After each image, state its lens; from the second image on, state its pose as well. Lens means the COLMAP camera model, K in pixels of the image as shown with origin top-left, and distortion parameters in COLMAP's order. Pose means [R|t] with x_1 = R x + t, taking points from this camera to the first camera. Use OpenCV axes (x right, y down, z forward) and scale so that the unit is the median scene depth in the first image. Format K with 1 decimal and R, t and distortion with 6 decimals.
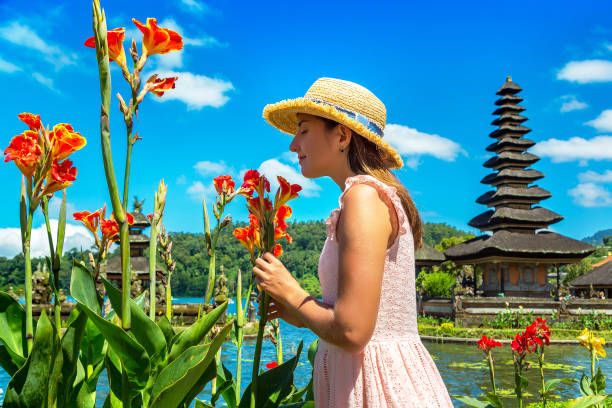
lens RADIAL K [[672.5, 0, 299.4], [0, 672.5, 207.0], [0, 0, 1]] dist [0.057734, 0.000000]
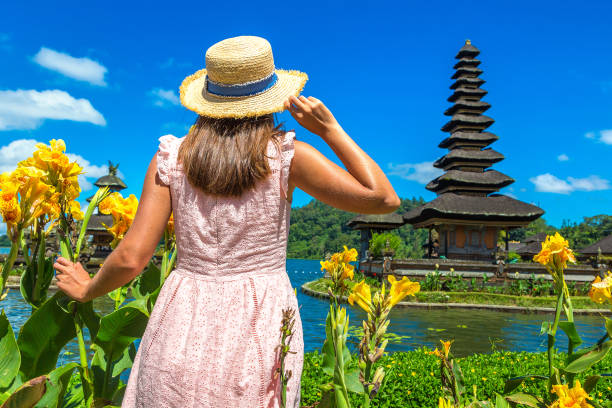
lens RADIAL K [[536.2, 0, 302.8], [0, 536.2, 207.9], [0, 0, 1]] dist [0.001176, 0.000770]
pose [[0.984494, 0.008728, -0.175204, 0.227497], [-0.002479, 0.999354, 0.035852, 0.029108], [0.175403, -0.034862, 0.983879, 0.187555]]
